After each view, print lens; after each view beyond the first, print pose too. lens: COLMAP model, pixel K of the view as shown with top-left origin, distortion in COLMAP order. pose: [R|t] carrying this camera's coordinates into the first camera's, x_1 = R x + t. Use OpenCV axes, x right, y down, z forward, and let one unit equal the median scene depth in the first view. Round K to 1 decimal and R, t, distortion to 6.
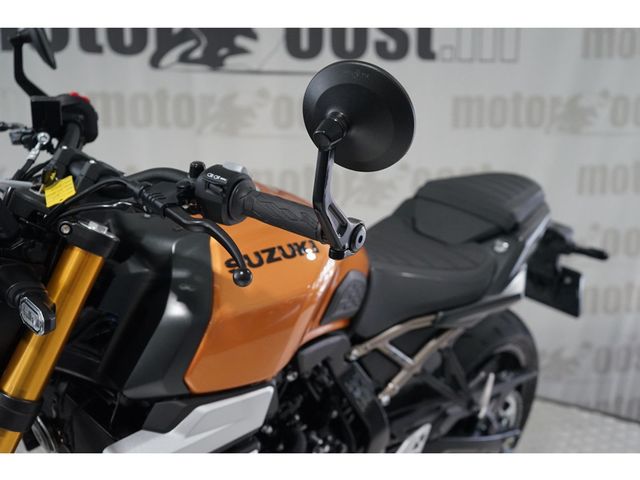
lens RADIAL K [[749.5, 0, 320.0], [0, 749.5, 240.0], [0, 0, 1]] dist [-0.008822, 0.009715]
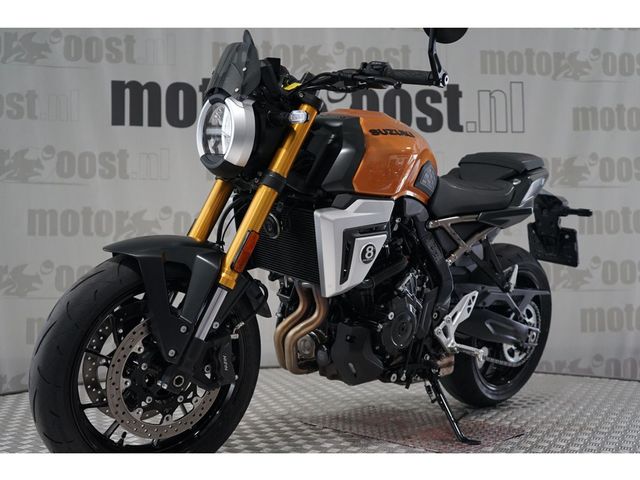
lens RADIAL K [[749.5, 0, 320.0], [0, 749.5, 240.0], [0, 0, 1]] dist [-0.008822, 0.009715]
pose [[0.999593, -0.014446, -0.024613, -0.114405], [0.008742, 0.975960, -0.217774, 0.389814], [0.027167, 0.217470, 0.975689, -0.438023]]
